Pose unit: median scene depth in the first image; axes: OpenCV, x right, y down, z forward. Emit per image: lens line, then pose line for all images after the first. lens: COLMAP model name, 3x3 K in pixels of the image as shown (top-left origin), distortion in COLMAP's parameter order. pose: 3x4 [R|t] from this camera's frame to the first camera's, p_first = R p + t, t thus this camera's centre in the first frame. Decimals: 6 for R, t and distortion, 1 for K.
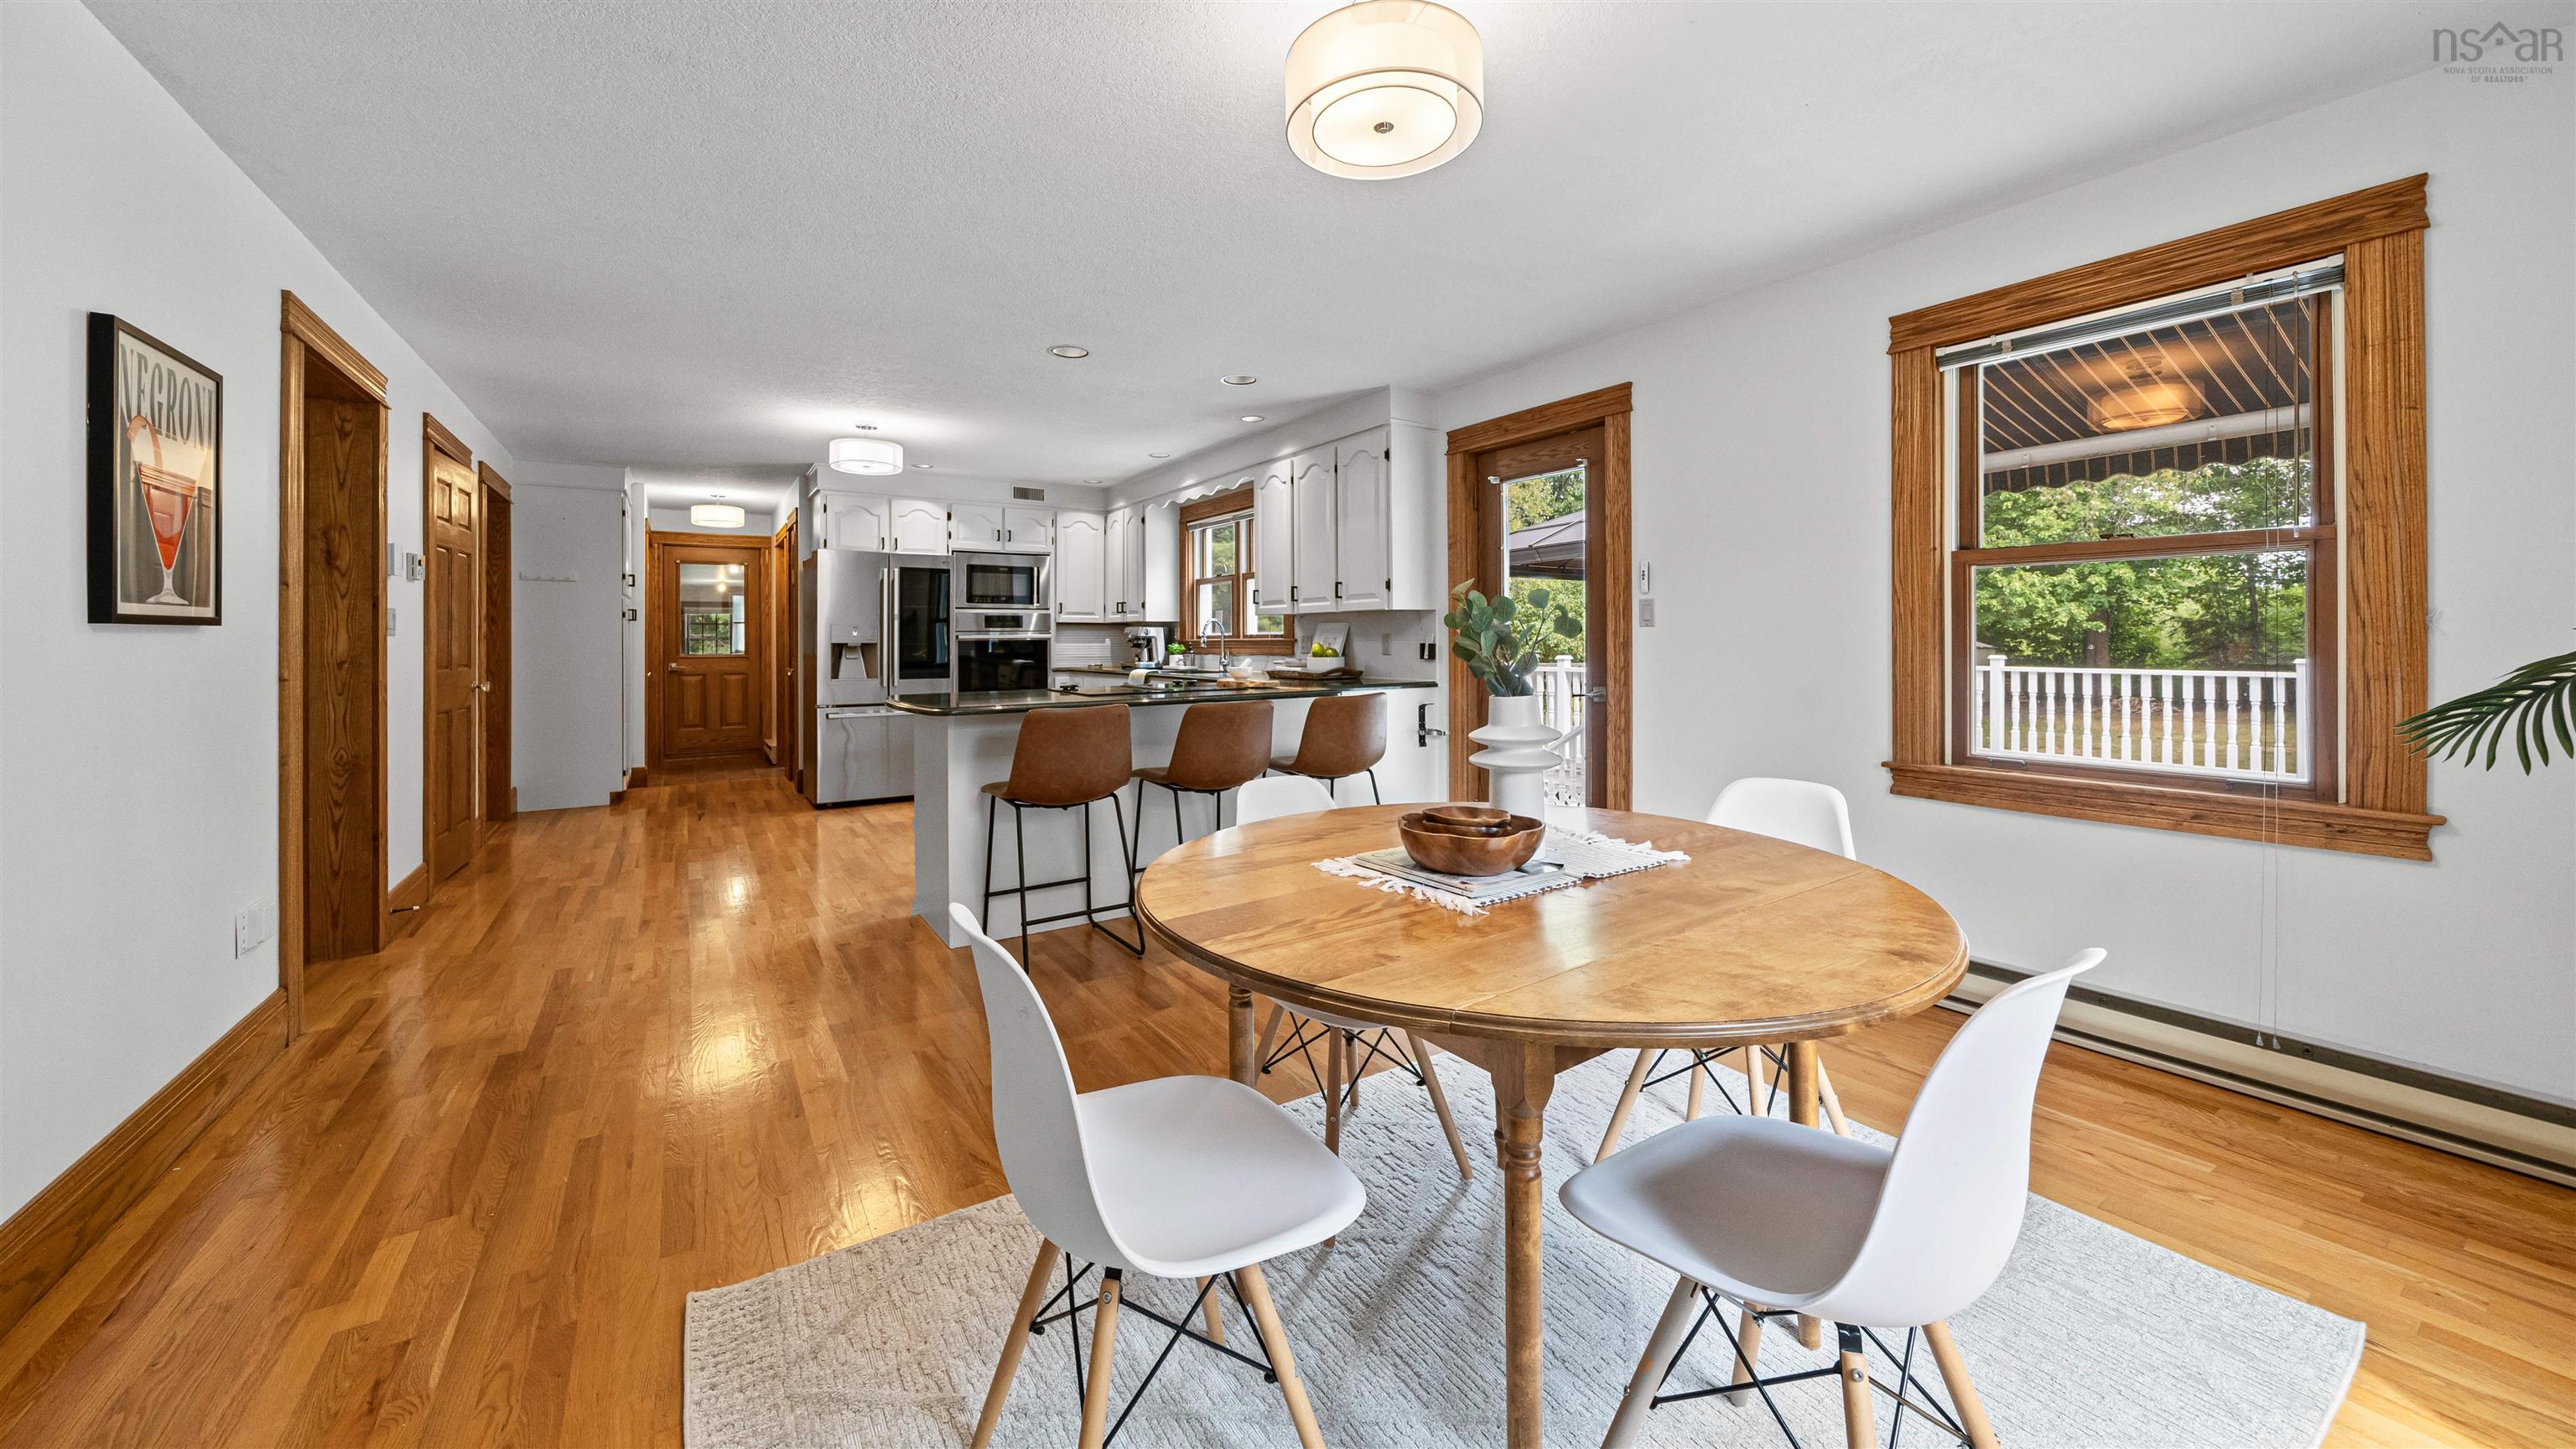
lens RADIAL K [[931.3, 0, 1249.9], [0, 931.3, 639.4], [0, 0, 1]] dist [-0.001081, -0.000365]
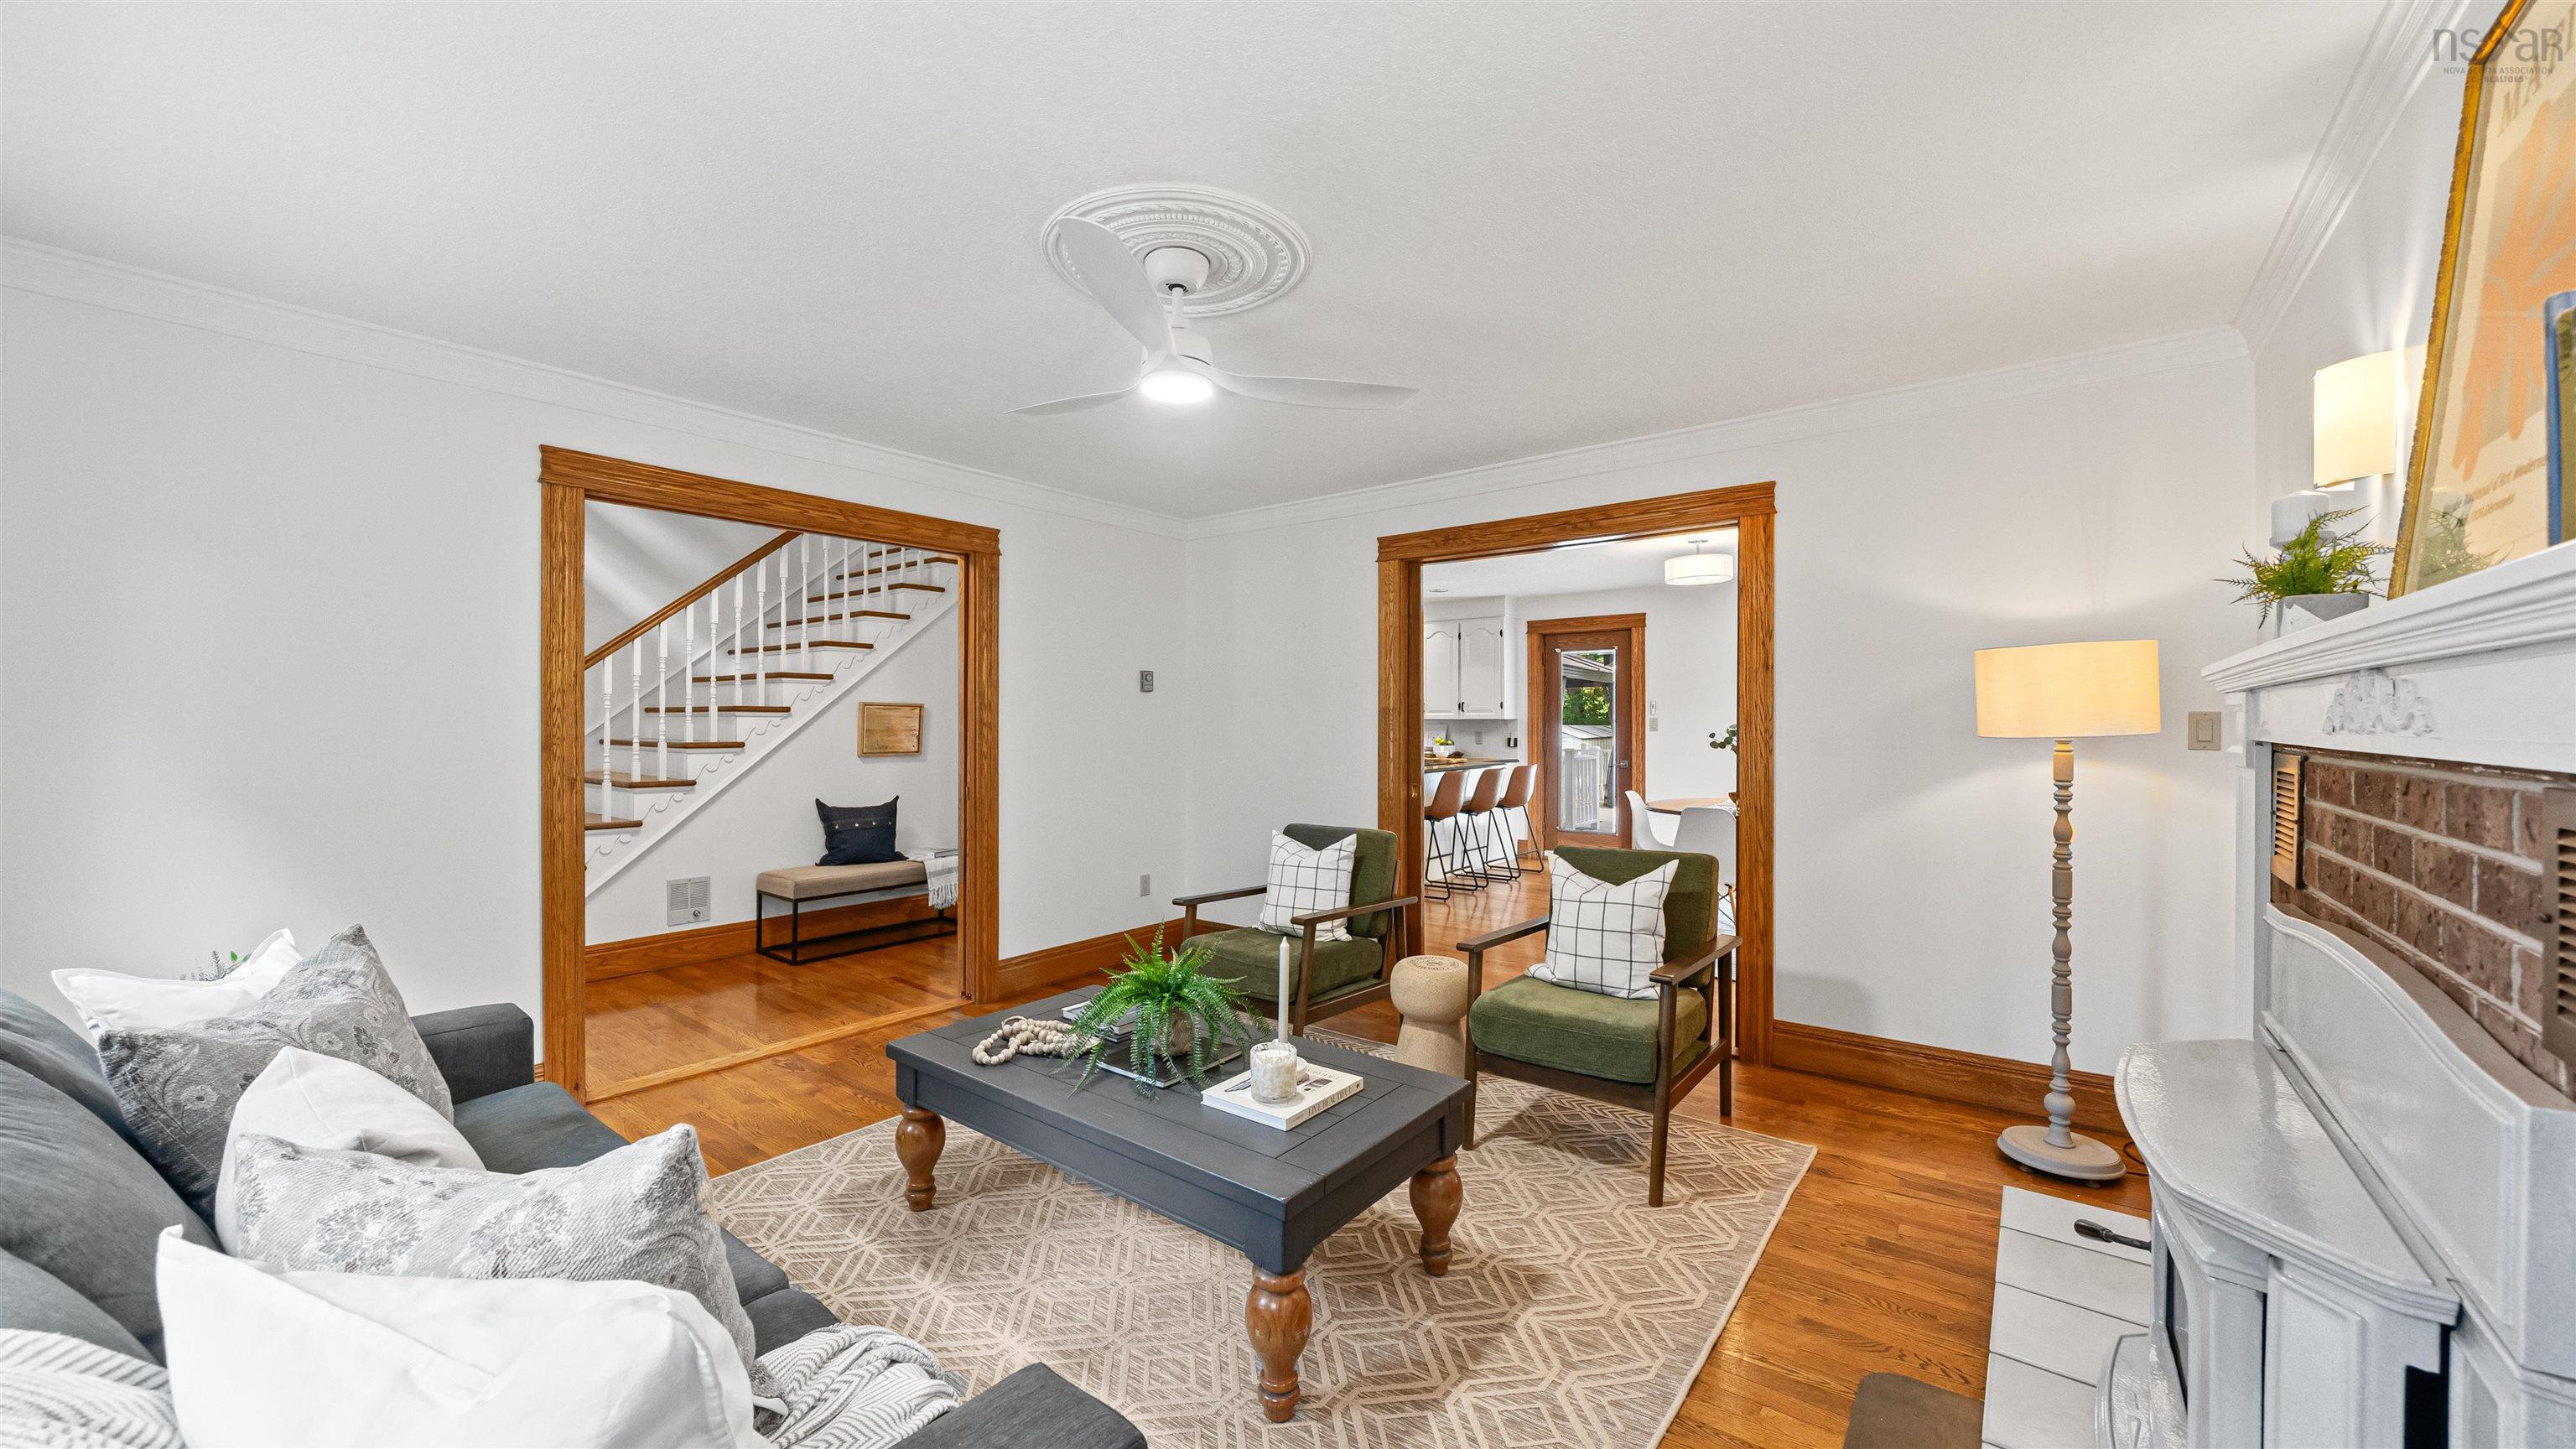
lens RADIAL K [[931.3, 0, 1297.1], [0, 931.3, 726.8], [0, 0, 1]] dist [-0.001081, -0.000365]
pose [[0.937706, 0.005426, 0.347387, -0.834745], [-0.005263, 0.999985, -0.001415, -0.013334], [-0.347389, -0.000502, 0.937721, -0.536460]]
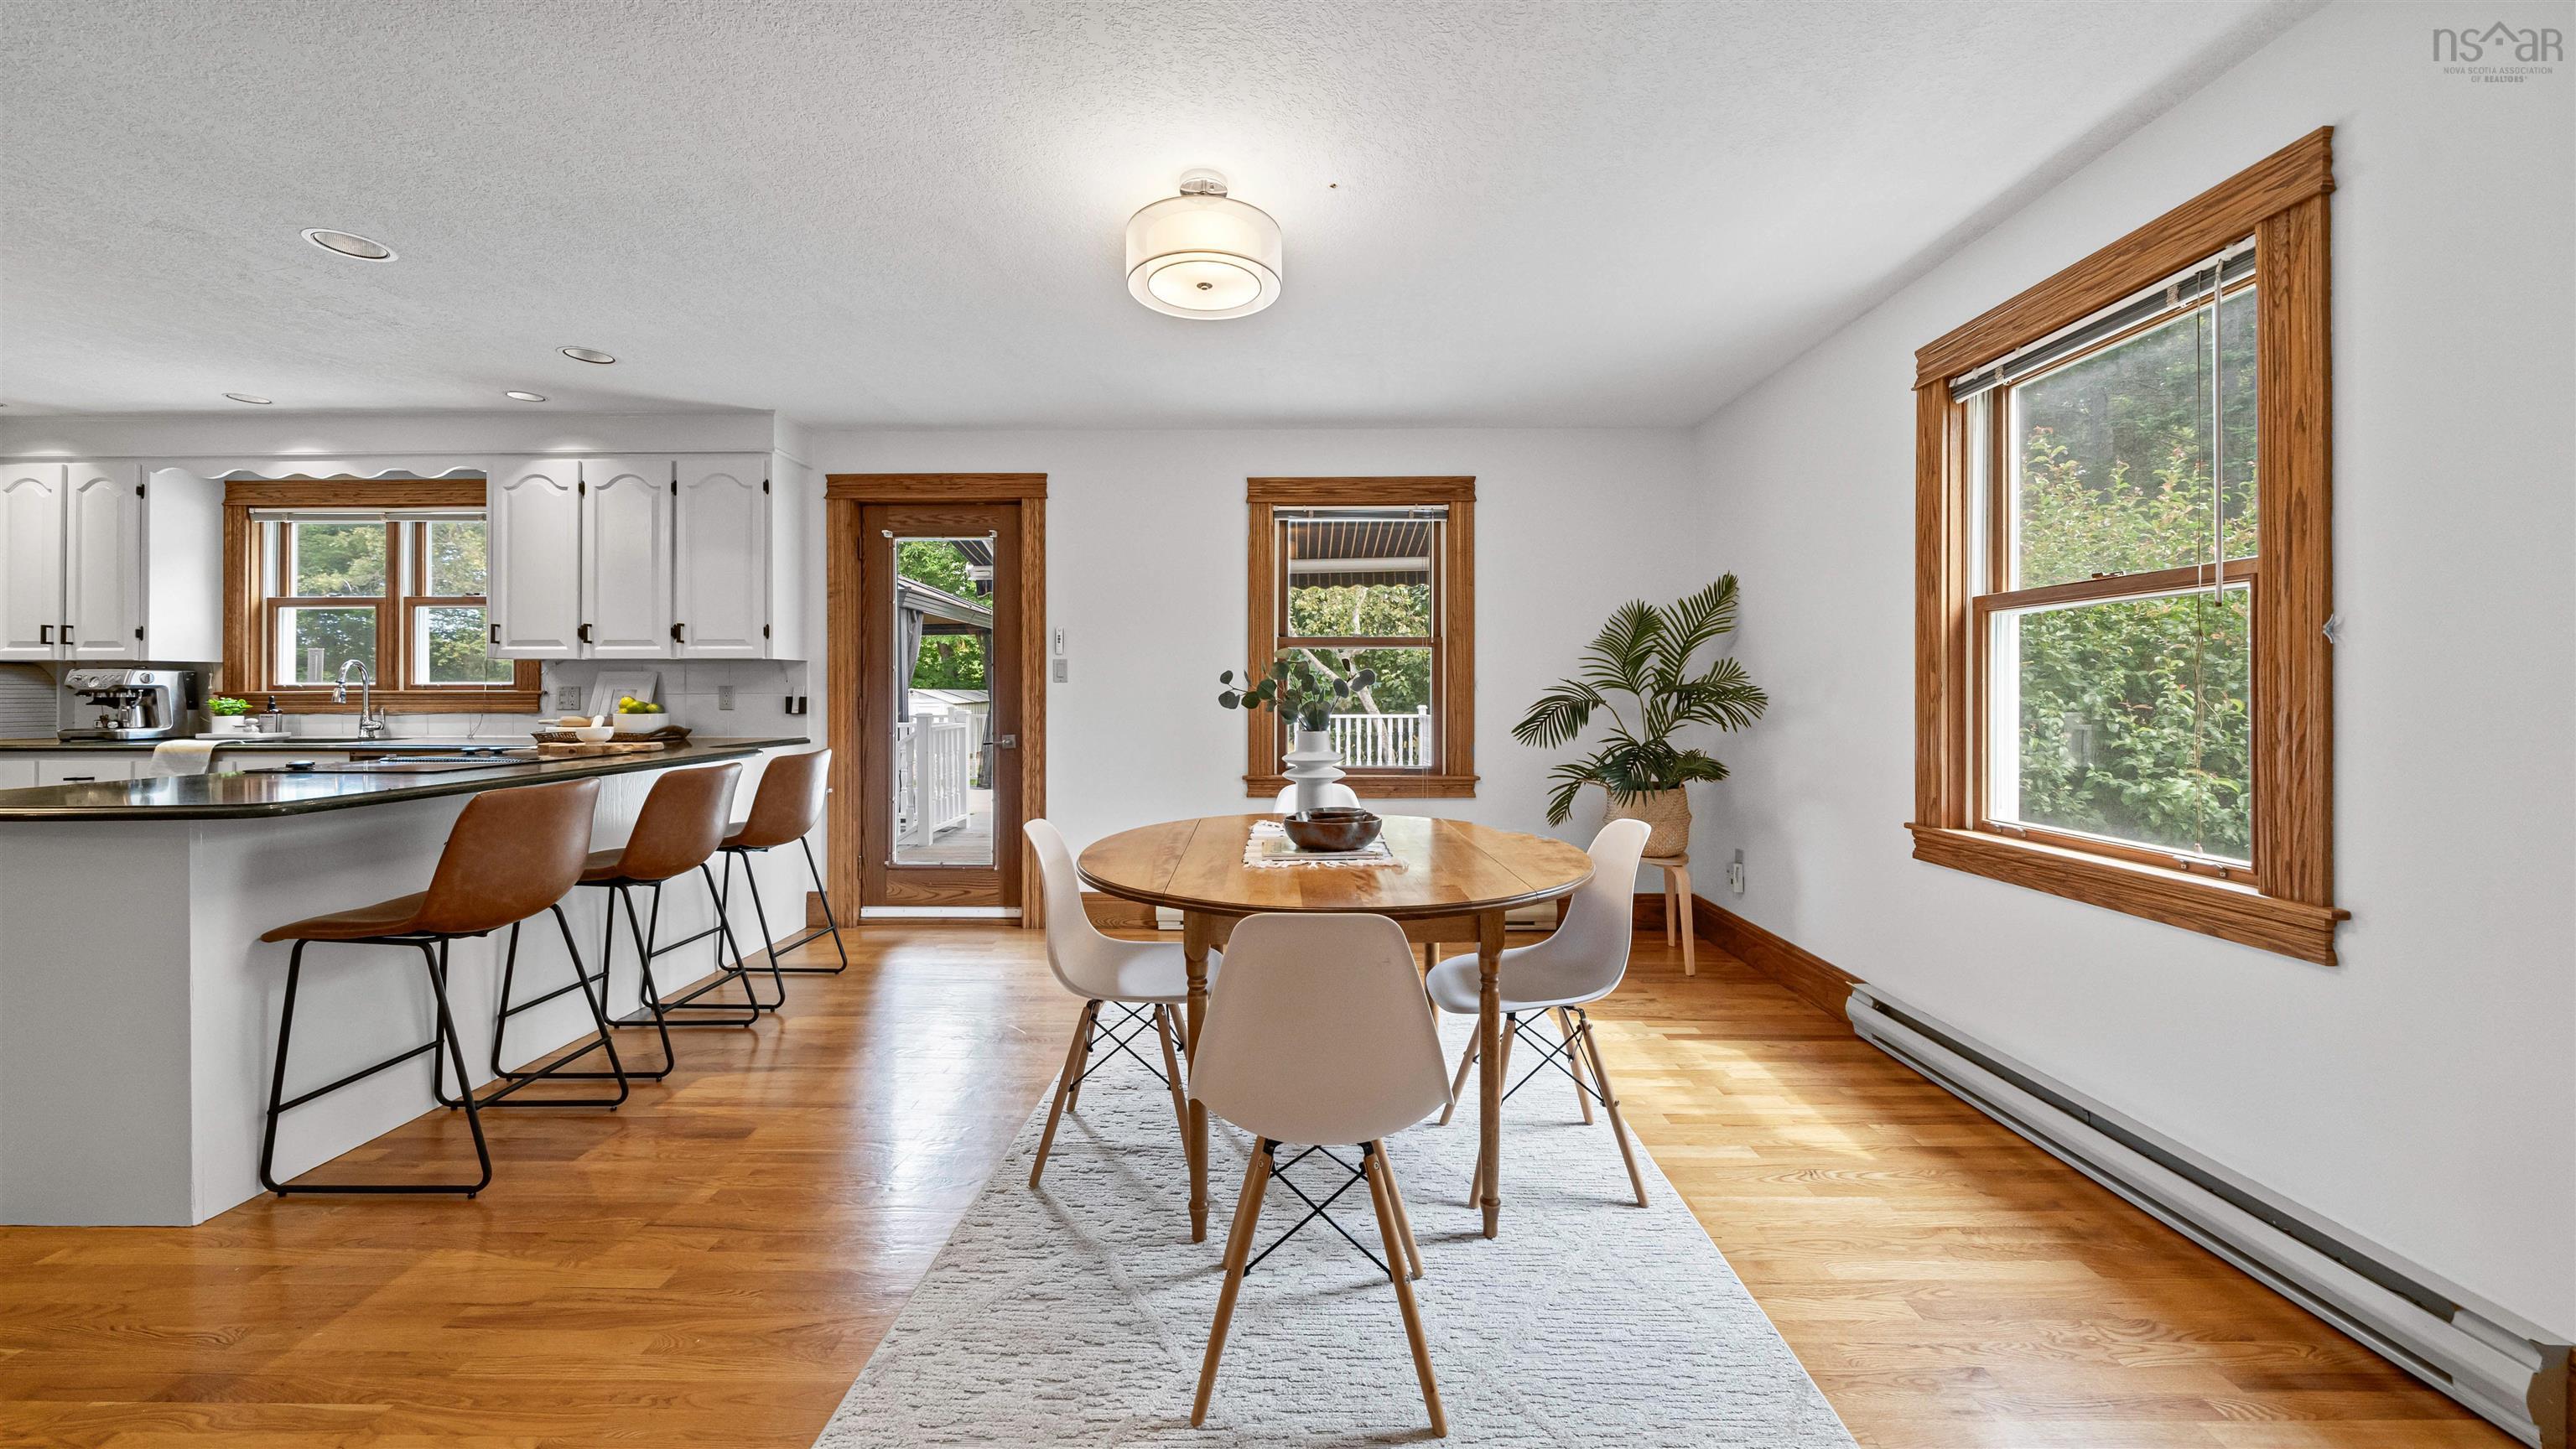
lens RADIAL K [[931.3, 0, 1305.1], [0, 931.3, 691.3], [0, 0, 1]] dist [-0.001081, -0.000365]
pose [[0.529921, 0.005193, 0.848031, -0.335504], [-0.002124, 0.999986, -0.004796, 0.002269], [-0.848044, 0.000740, 0.529925, 0.083514]]
